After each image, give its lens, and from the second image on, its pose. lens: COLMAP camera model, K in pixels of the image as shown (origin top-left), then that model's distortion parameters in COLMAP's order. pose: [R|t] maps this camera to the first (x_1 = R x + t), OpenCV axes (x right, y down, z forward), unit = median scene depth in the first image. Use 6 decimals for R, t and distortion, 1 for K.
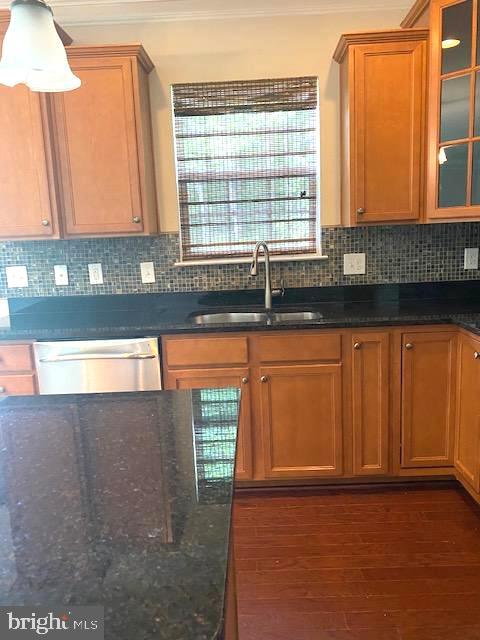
lens RADIAL K [[489.8, 0, 240.8], [0, 489.8, 320.2], [0, 0, 1]] dist [0.029950, -0.032335]
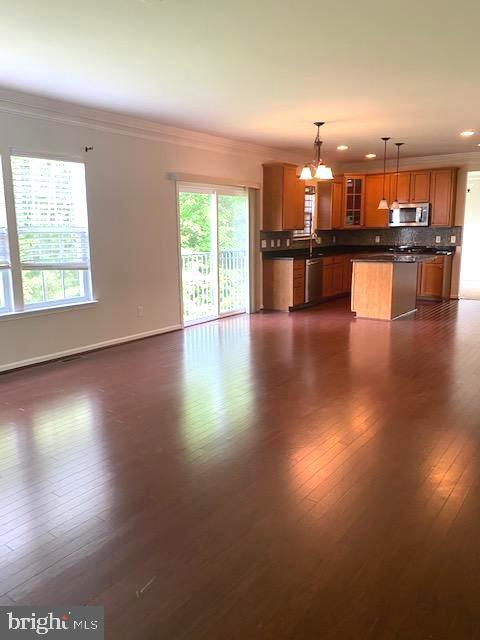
lens RADIAL K [[489.8, 0, 239.8], [0, 489.8, 320.9], [0, 0, 1]] dist [0.029950, -0.032335]
pose [[0.575129, -0.121969, 0.808919, -2.943450], [0.125408, 0.990280, 0.060152, 0.167386], [-0.808393, 0.066850, 0.584834, -0.525392]]
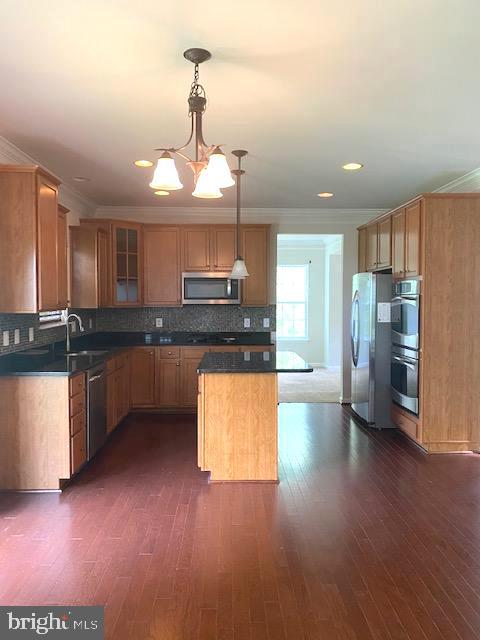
lens RADIAL K [[489.8, 0, 243.6], [0, 489.8, 317.3], [0, 0, 1]] dist [0.029950, -0.032335]
pose [[-0.056516, 0.000087, 0.998402, -1.786258], [0.162747, 0.986626, 0.009126, -0.055040], [-0.985048, 0.163002, -0.055774, 0.425160]]
